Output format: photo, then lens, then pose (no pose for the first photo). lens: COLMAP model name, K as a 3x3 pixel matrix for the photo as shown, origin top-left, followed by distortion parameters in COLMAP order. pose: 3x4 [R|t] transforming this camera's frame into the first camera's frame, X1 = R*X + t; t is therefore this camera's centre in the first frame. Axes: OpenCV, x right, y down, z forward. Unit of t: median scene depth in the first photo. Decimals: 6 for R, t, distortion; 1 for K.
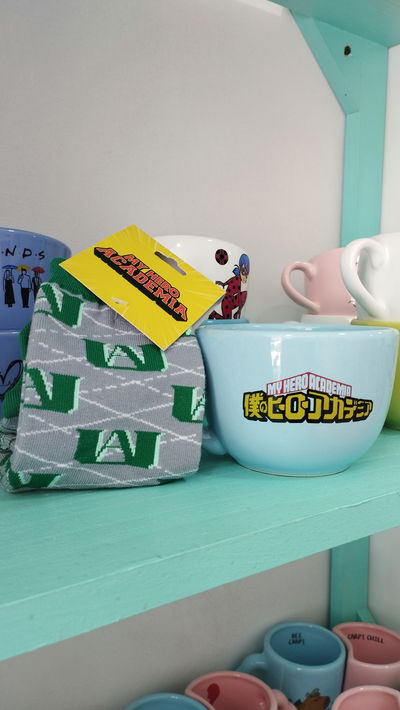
lens RADIAL K [[599.3, 0, 205.0], [0, 599.3, 351.3], [0, 0, 1]] dist [0.090303, -0.159839]
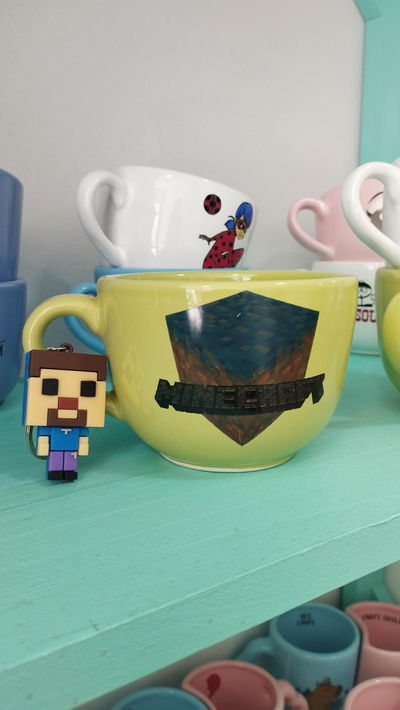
lens RADIAL K [[599.3, 0, 203.9], [0, 599.3, 352.4], [0, 0, 1]] dist [0.090303, -0.159839]
pose [[0.999735, -0.010612, -0.020434, 0.027006], [0.012299, 0.996365, 0.084294, -0.008153], [0.019465, -0.084523, 0.996231, 0.159707]]
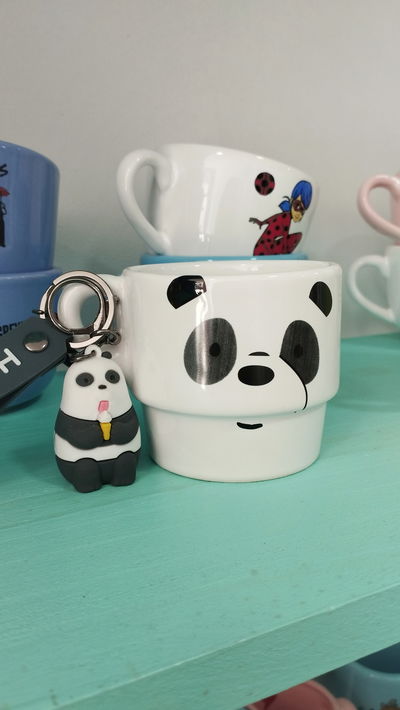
lens RADIAL K [[599.3, 0, 204.9], [0, 599.3, 353.2], [0, 0, 1]] dist [0.090303, -0.159839]
pose [[0.987878, 0.006392, -0.155102, 0.063239], [0.010610, 0.994035, 0.108541, -0.013924], [0.154871, -0.108871, 0.981918, 0.228966]]
